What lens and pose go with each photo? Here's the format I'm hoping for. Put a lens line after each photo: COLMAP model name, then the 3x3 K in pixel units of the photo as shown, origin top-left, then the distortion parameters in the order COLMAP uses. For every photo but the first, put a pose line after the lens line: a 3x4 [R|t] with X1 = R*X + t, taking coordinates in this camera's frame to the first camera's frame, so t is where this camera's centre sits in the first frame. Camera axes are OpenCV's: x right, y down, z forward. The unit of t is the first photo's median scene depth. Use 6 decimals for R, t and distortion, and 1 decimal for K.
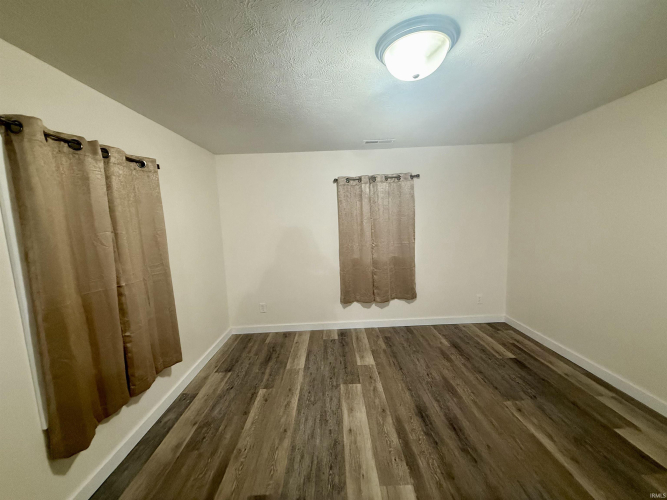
lens RADIAL K [[264.9, 0, 330.9], [0, 264.9, 249.9], [0, 0, 1]] dist [0.000258, 0.000003]
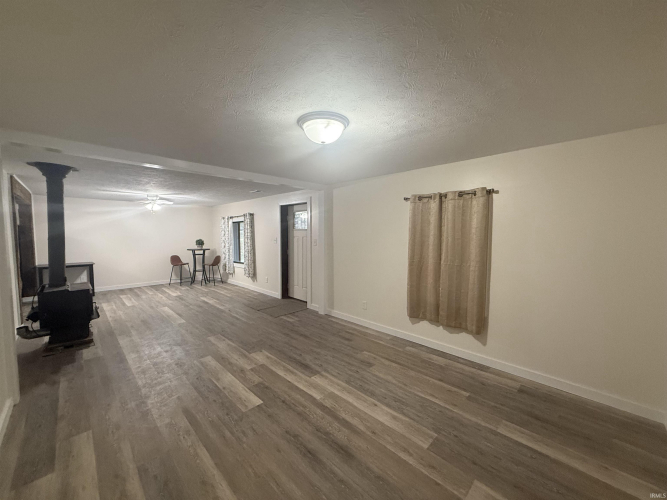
lens RADIAL K [[264.9, 0, 330.9], [0, 264.9, 249.9], [0, 0, 1]] dist [0.000258, 0.000003]
pose [[-0.713417, 0.083144, -0.695789, 0.948581], [-0.058267, 0.982459, 0.177142, -0.215071], [0.698313, 0.166918, -0.696059, 1.484764]]
